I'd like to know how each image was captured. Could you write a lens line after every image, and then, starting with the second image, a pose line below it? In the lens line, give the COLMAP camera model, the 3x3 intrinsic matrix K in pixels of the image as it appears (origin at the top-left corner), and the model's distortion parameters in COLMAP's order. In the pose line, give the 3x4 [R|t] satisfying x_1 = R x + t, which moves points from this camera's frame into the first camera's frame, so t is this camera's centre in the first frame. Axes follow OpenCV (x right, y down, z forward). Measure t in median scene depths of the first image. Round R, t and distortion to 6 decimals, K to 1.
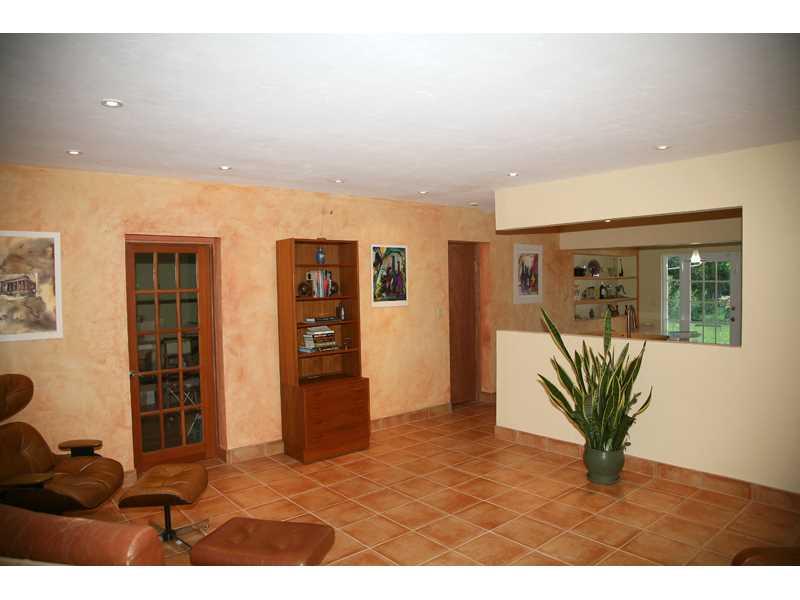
lens RADIAL K [[543.5, 0, 398.2], [0, 543.5, 298.1], [0, 0, 1]] dist [-0.118451, 0.054273]
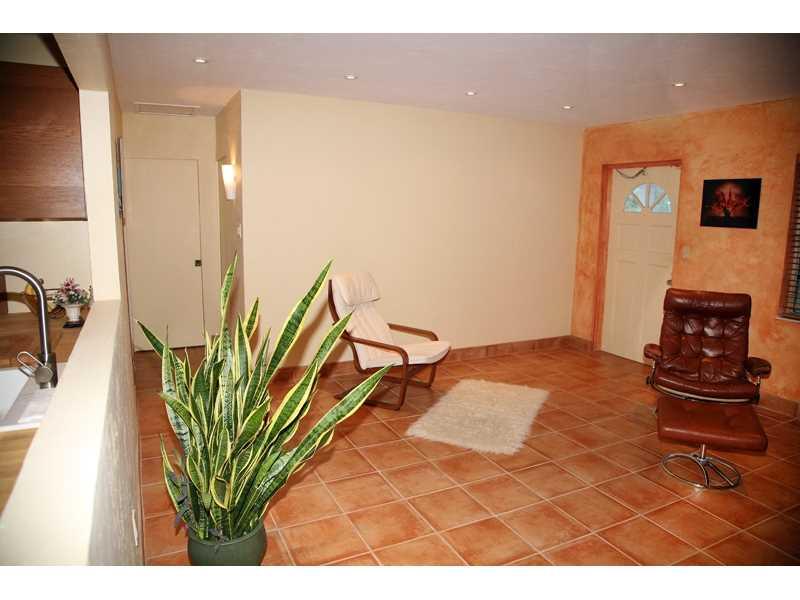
lens RADIAL K [[543.5, 0, 404.6], [0, 543.5, 300.8], [0, 0, 1]] dist [-0.118451, 0.054273]
pose [[-0.969612, -0.040343, 0.241298, 0.085716], [0.009232, 0.979574, 0.200874, -0.033496], [-0.244473, 0.196998, -0.949434, 1.214050]]
